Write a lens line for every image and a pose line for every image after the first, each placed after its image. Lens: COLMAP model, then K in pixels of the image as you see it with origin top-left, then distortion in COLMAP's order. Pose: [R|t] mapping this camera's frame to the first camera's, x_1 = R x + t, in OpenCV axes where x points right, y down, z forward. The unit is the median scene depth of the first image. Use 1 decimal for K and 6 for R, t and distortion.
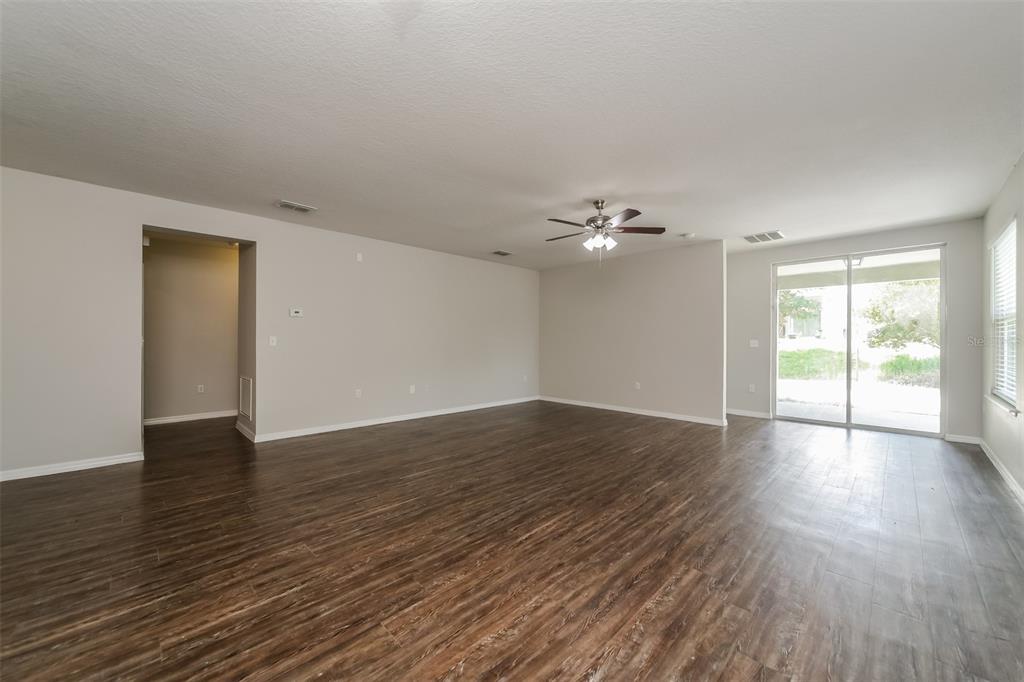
lens RADIAL K [[383.9, 0, 510.9], [0, 383.9, 342.8], [0, 0, 1]] dist [-0.005612, -0.000196]
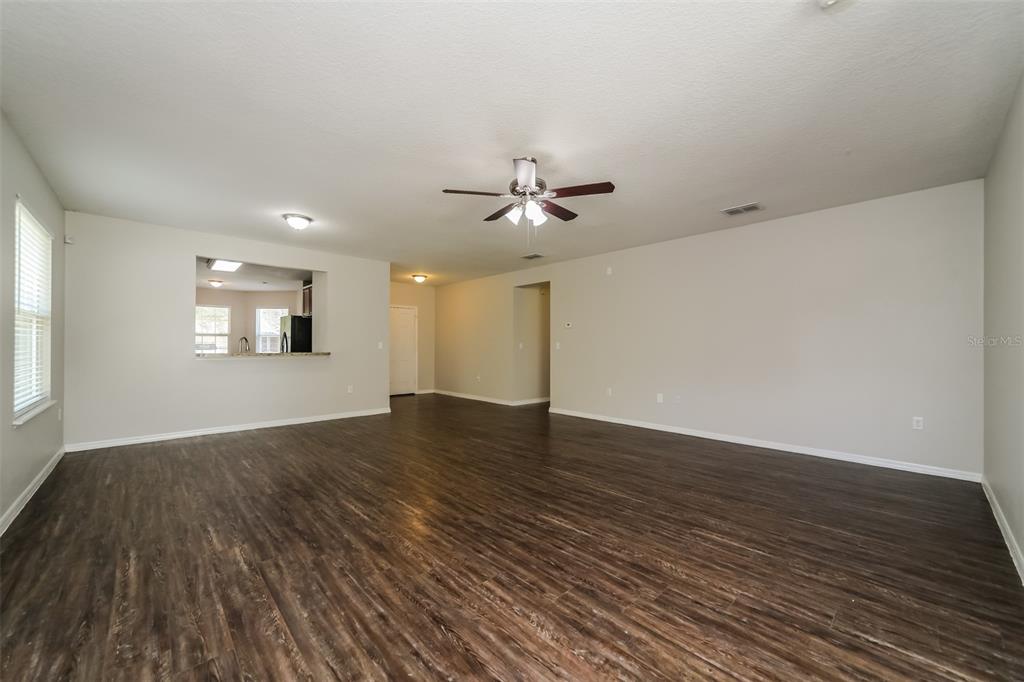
lens RADIAL K [[383.9, 0, 510.4], [0, 383.9, 349.9], [0, 0, 1]] dist [-0.005612, -0.000196]
pose [[-0.018392, 0.004035, -0.999823, 1.033620], [-0.001226, 0.999991, 0.004059, 0.005744], [0.999830, 0.001300, -0.018387, 1.028770]]
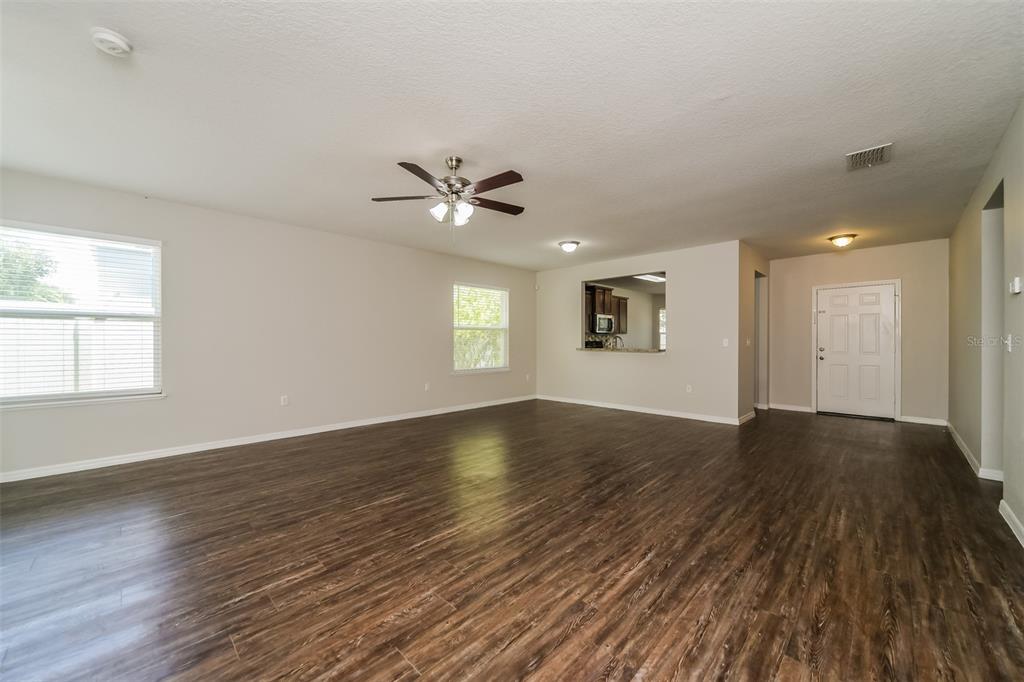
lens RADIAL K [[383.9, 0, 513.9], [0, 383.9, 331.0], [0, 0, 1]] dist [-0.005612, -0.000196]
pose [[-0.999463, -0.005448, -0.032298, 0.144480], [-0.004398, 0.999462, -0.032490, 0.002130], [0.032458, -0.032330, -0.998950, 1.867533]]
